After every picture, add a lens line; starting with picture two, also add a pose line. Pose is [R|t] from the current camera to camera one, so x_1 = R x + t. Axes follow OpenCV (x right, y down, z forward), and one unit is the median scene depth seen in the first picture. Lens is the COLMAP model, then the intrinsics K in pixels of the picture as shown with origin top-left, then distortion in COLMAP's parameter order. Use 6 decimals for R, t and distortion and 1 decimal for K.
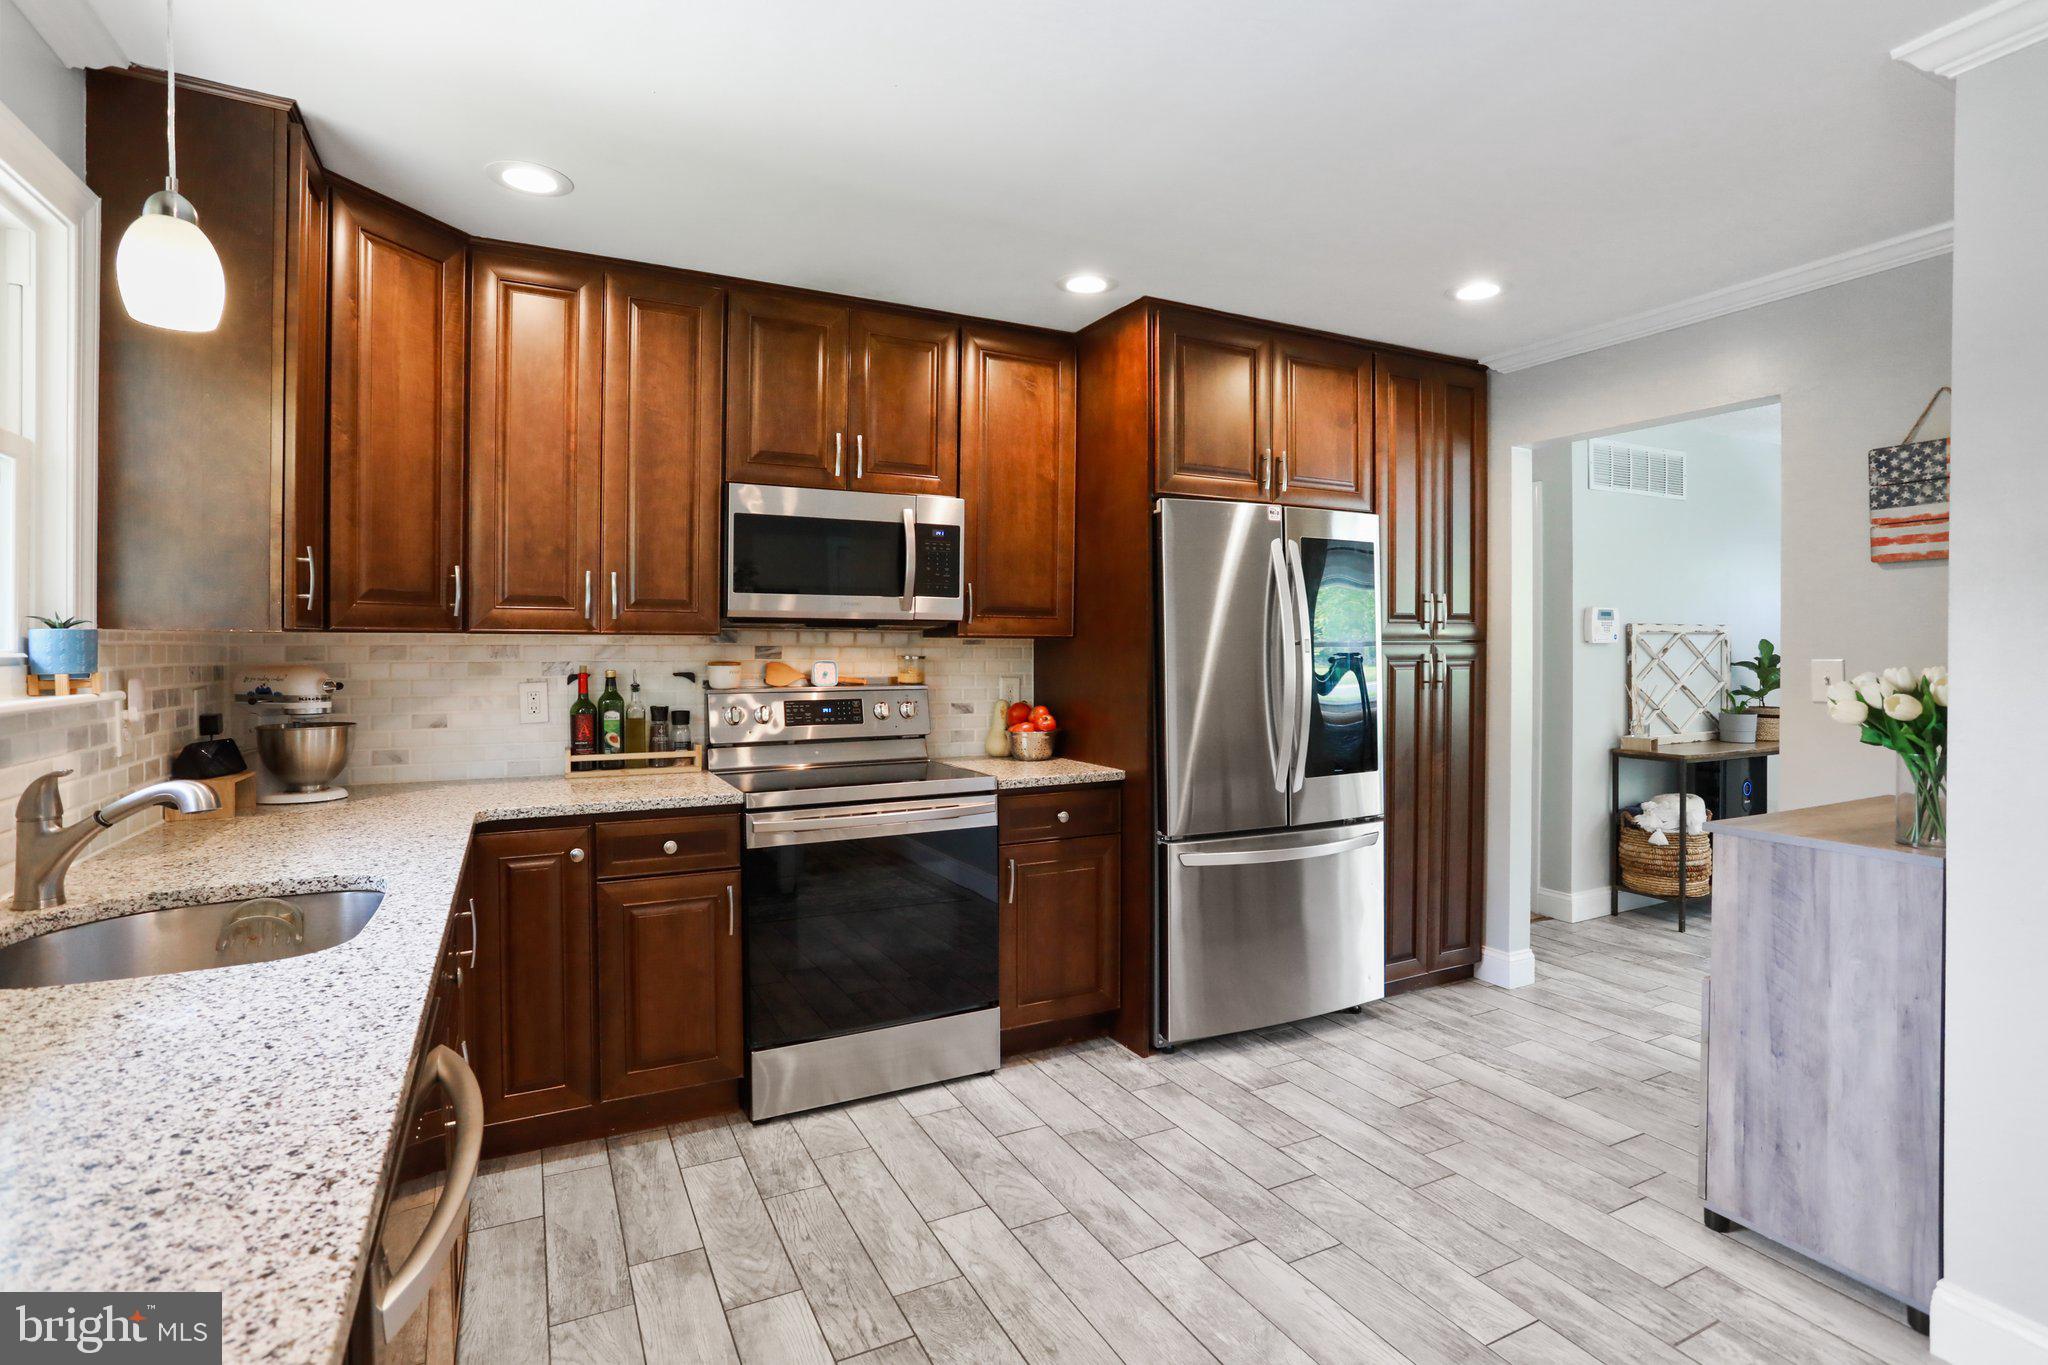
lens RADIAL K [[994.7, 0, 1024.6], [0, 994.7, 651.9], [0, 0, 1]] dist [-0.054211, 0.028047]
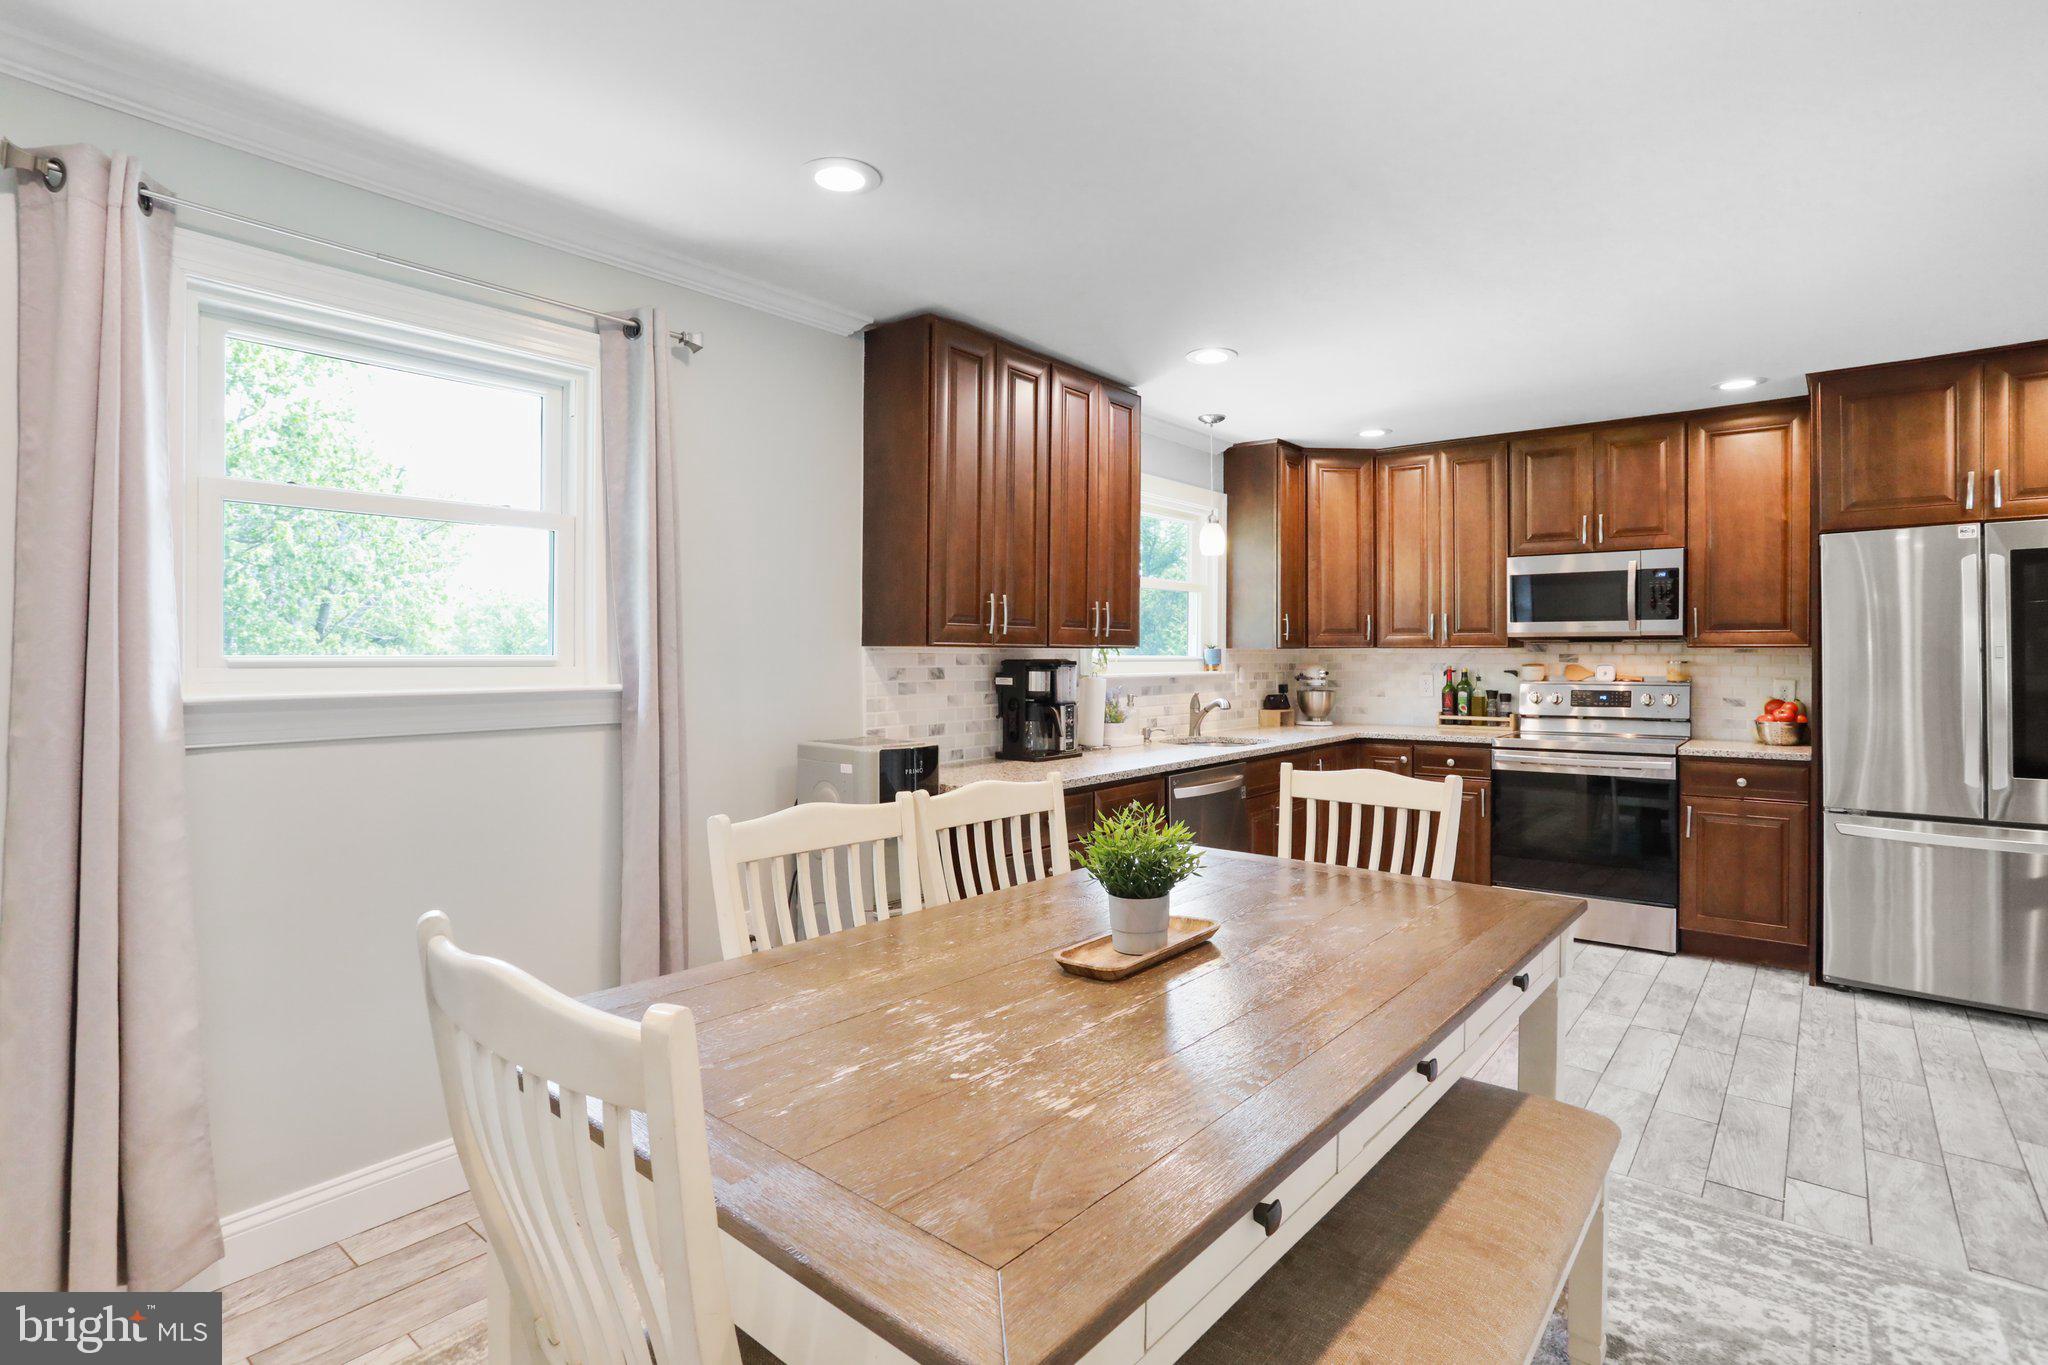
lens RADIAL K [[994.7, 0, 1024.6], [0, 994.7, 651.9], [0, 0, 1]] dist [-0.054211, 0.028047]
pose [[0.395305, -0.004650, -0.918538, 0.882347], [-0.004168, 0.999968, -0.006856, 0.004992], [0.918540, 0.006539, 0.395273, -0.407126]]
